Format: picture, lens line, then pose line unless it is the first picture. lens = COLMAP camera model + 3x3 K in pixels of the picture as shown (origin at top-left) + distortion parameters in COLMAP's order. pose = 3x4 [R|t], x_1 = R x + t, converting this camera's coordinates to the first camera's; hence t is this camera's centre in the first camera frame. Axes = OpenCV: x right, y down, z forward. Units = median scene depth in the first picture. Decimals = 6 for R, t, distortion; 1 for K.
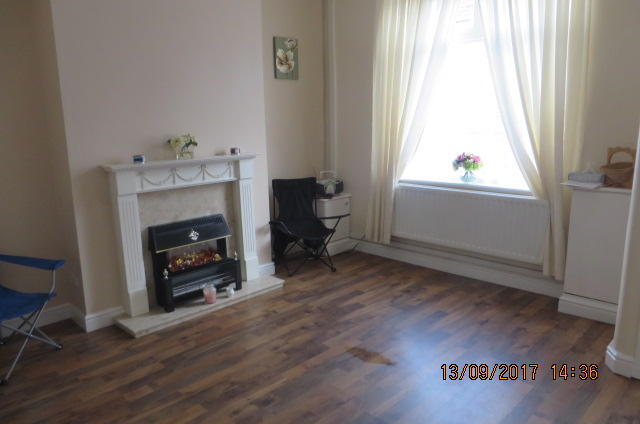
lens RADIAL K [[478.5, 0, 316.7], [0, 478.5, 215.5], [0, 0, 1]] dist [-0.013451, -0.007105]
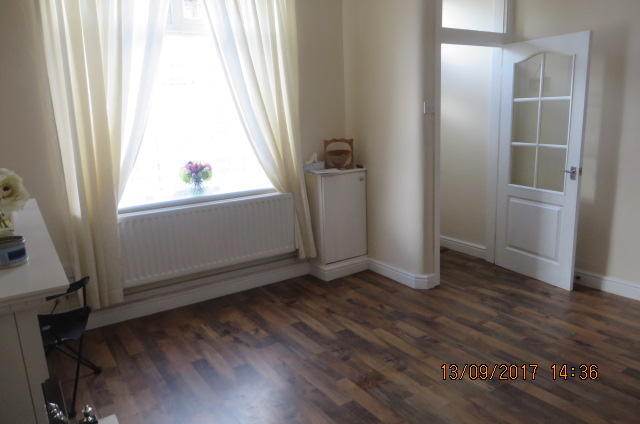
lens RADIAL K [[478.5, 0, 316.7], [0, 478.5, 215.5], [0, 0, 1]] dist [-0.013451, -0.007105]
pose [[0.200586, -0.186450, 0.961770, -0.531217], [0.242757, 0.960565, 0.135588, -0.106189], [-0.949123, 0.206279, 0.237938, 0.631479]]
